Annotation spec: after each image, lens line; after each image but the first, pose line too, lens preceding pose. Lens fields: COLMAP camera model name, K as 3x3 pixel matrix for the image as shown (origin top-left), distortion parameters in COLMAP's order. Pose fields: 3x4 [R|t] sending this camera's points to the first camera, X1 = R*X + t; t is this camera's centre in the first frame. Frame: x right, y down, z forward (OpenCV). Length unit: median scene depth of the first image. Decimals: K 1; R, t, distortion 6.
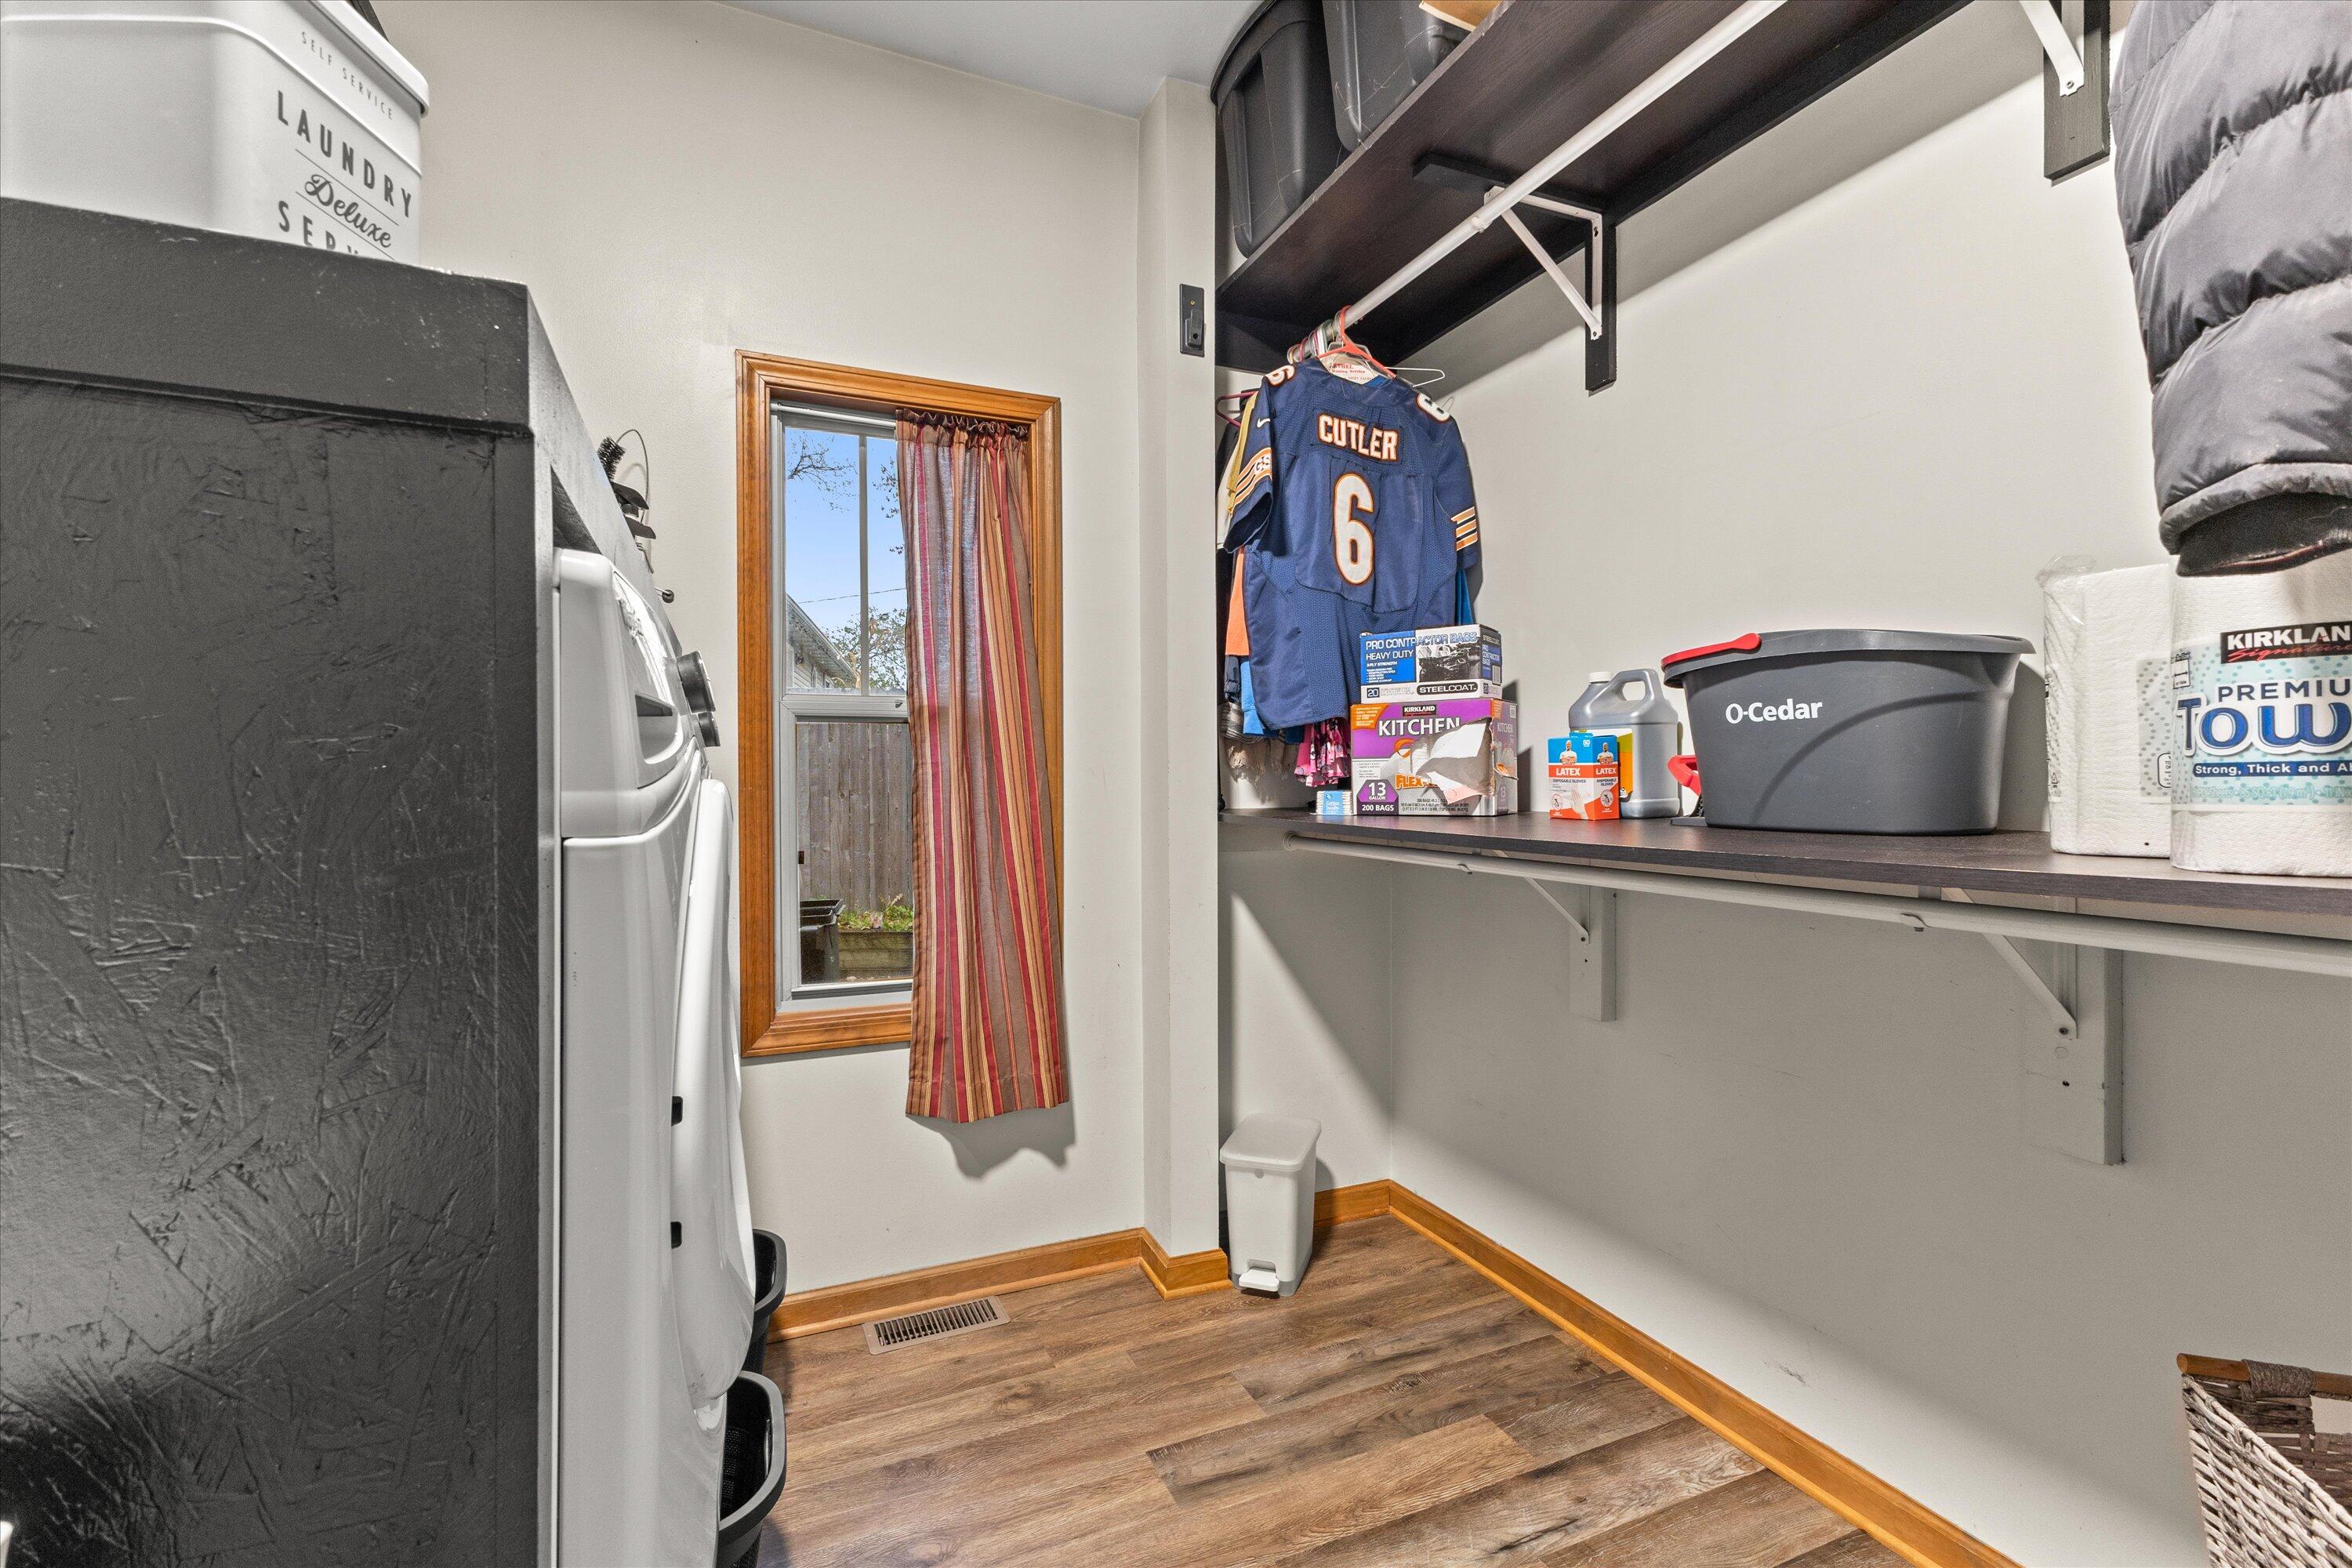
lens RADIAL K [[1034.2, 0, 1183.3], [0, 1034.2, 778.3], [0, 0, 1]] dist [0.002726, -0.001614]
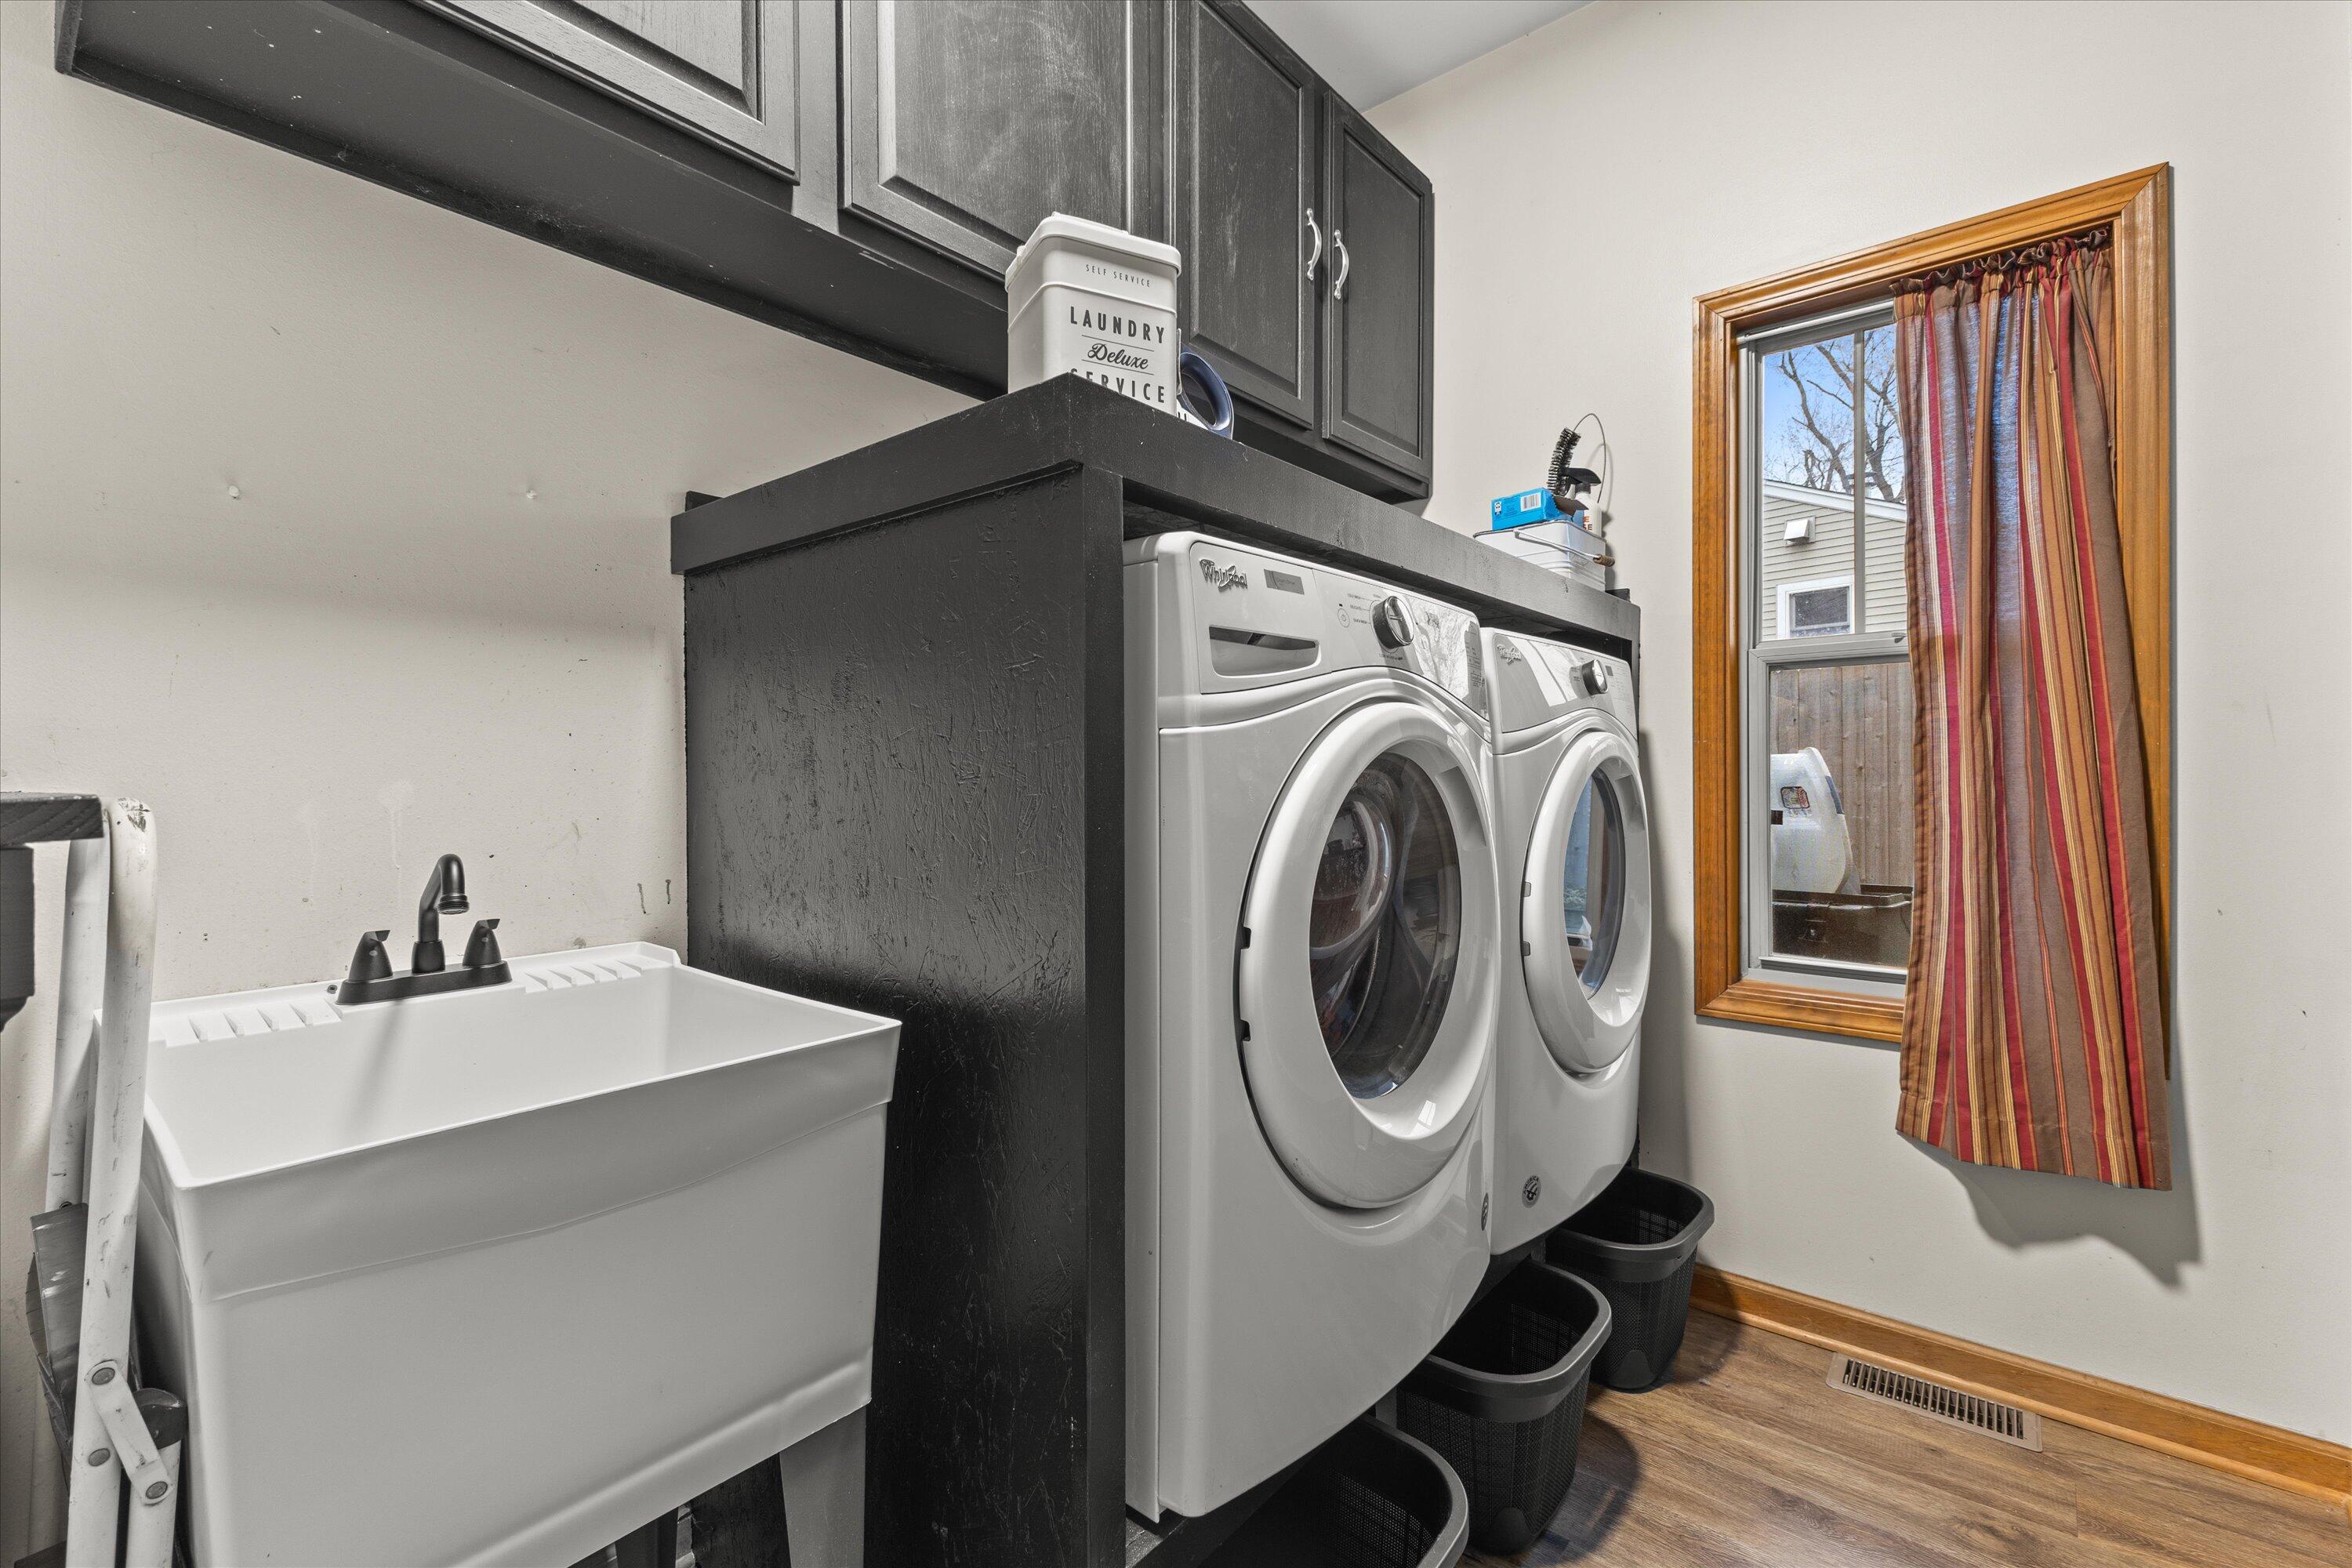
lens RADIAL K [[1034.2, 0, 1181.9], [0, 1034.2, 783.5], [0, 0, 1]] dist [0.002726, -0.001614]
pose [[0.422232, 0.003677, -0.906480, 0.242710], [0.001036, 0.999989, 0.004539, 0.041550], [0.906487, -0.002856, 0.422223, 0.129317]]
